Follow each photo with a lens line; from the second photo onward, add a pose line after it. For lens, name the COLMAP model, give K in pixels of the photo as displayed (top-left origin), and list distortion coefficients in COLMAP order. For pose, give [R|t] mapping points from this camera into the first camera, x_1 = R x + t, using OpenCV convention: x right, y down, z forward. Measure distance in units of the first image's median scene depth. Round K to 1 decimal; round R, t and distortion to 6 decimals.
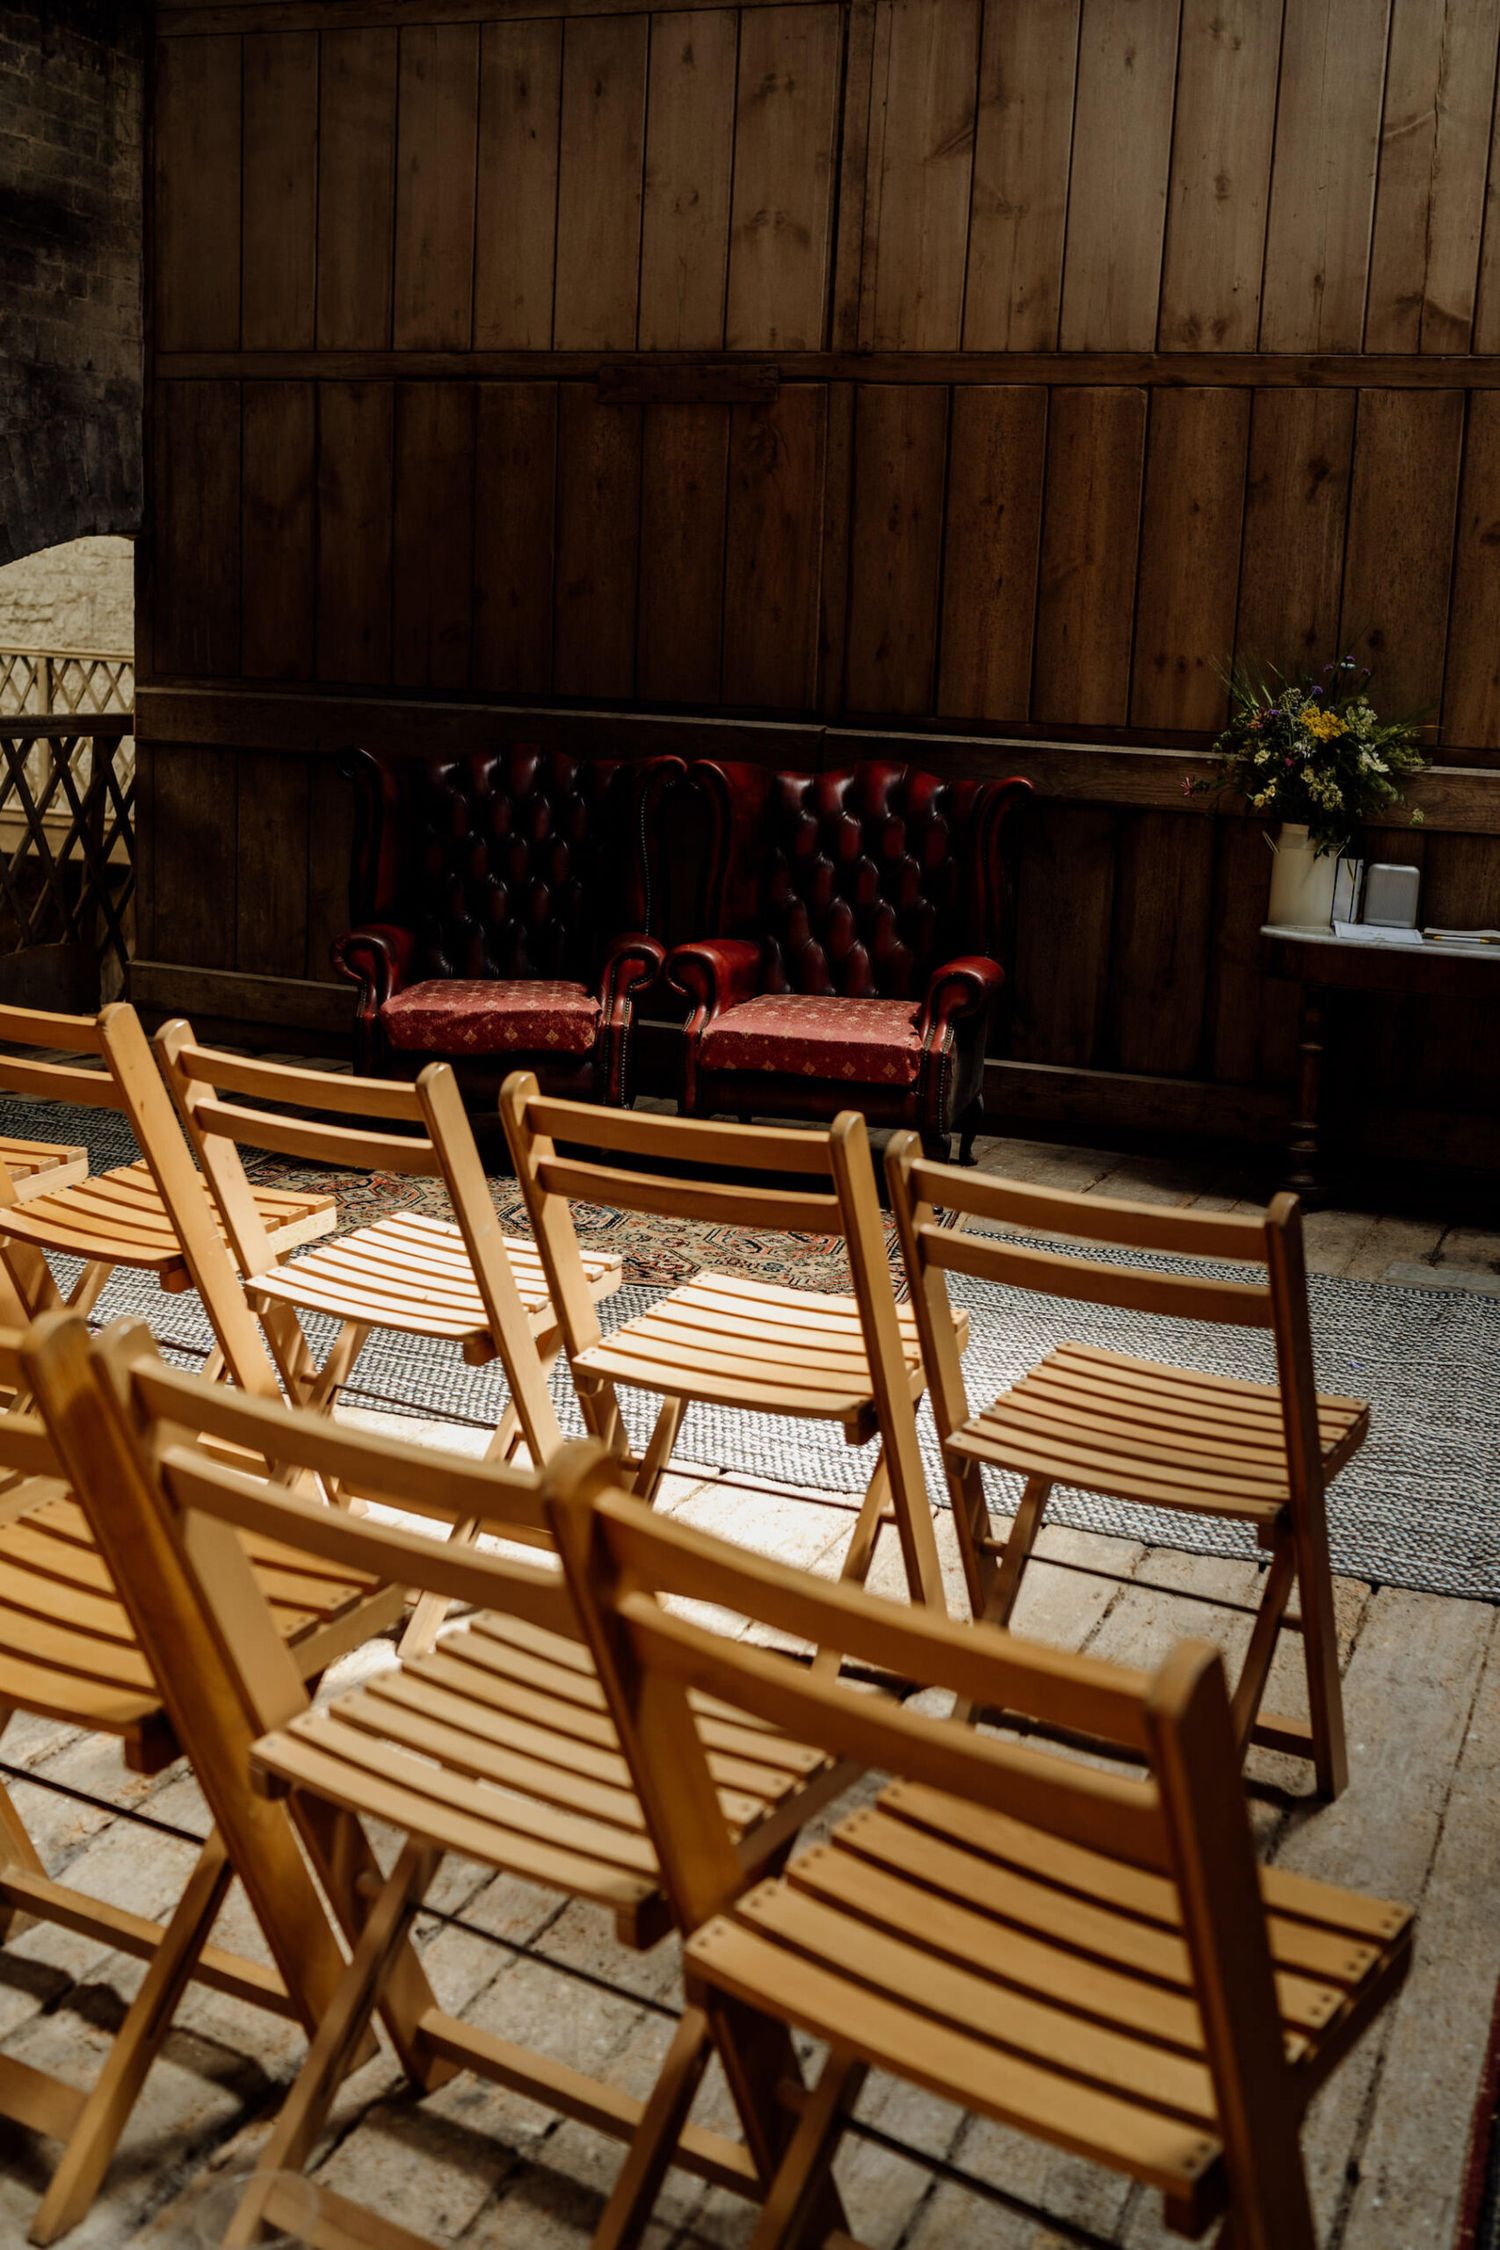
lens RADIAL K [[2352.8, 0, 748.0], [0, 2352.8, 1054.6], [0, 0, 1]] dist [-0.020062, 0.021008]
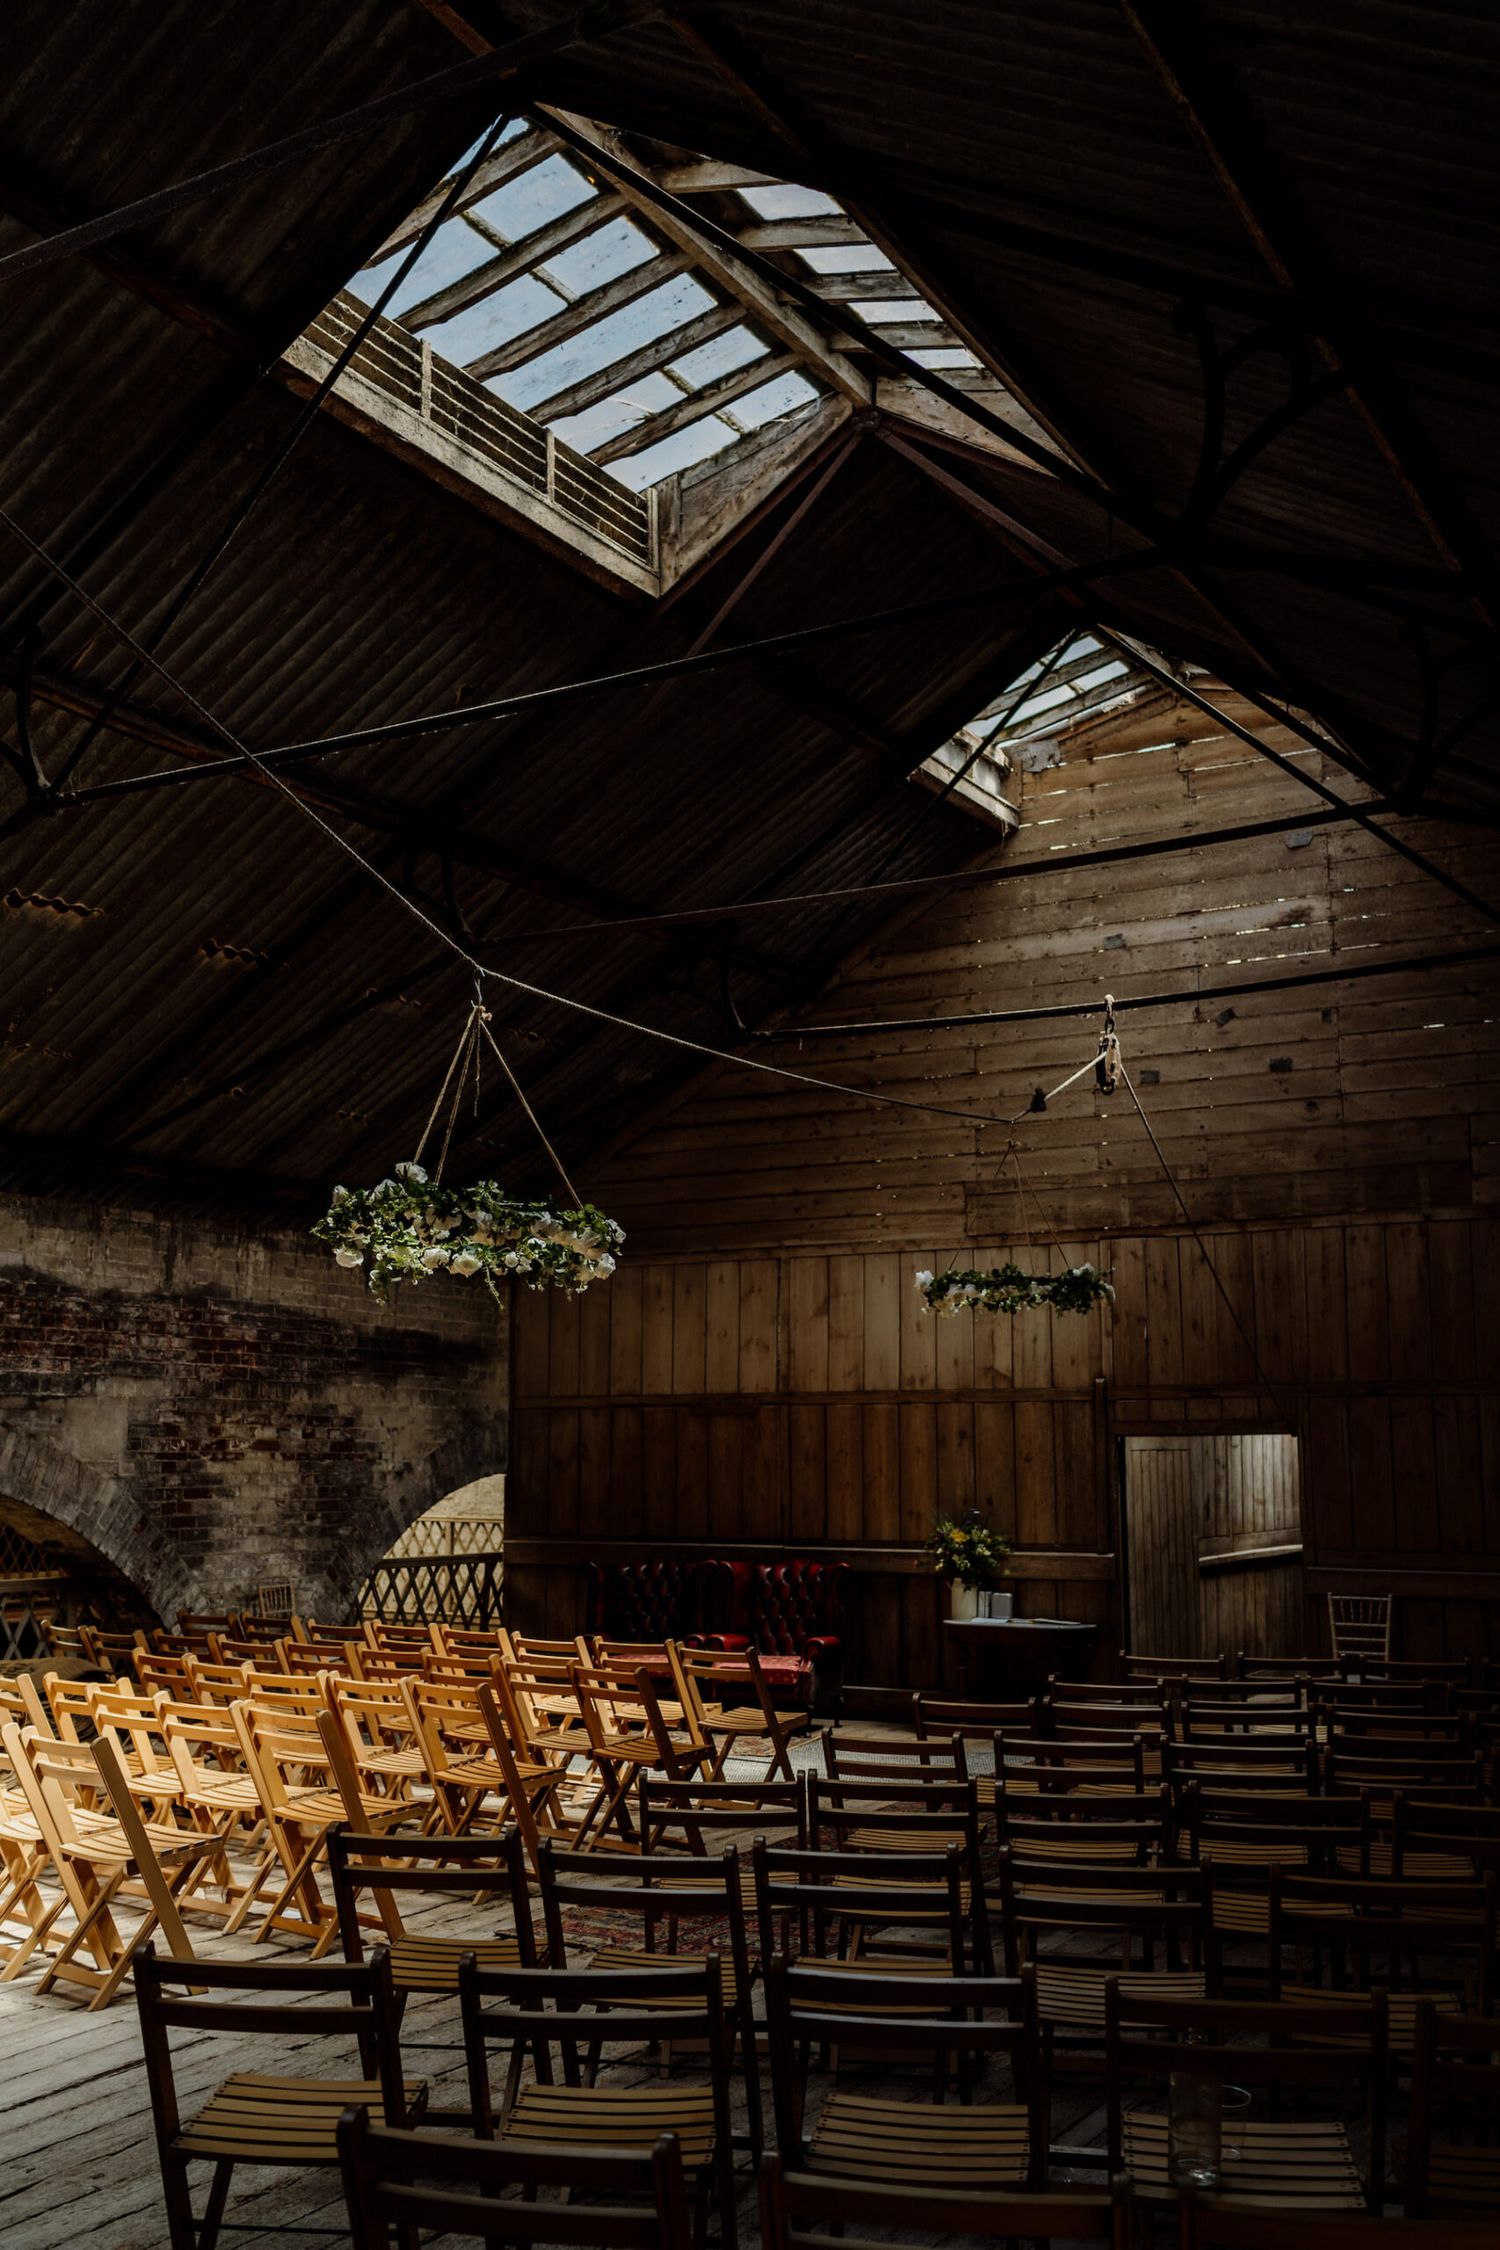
lens RADIAL K [[2352.8, 0, 748.0], [0, 2352.8, 1054.6], [0, 0, 1]] dist [-0.020062, 0.021008]
pose [[0.987862, -0.068683, -0.139322, 0.377303], [0.016861, 0.939047, -0.343376, 0.219765], [0.154414, 0.336859, 0.928807, -1.446837]]
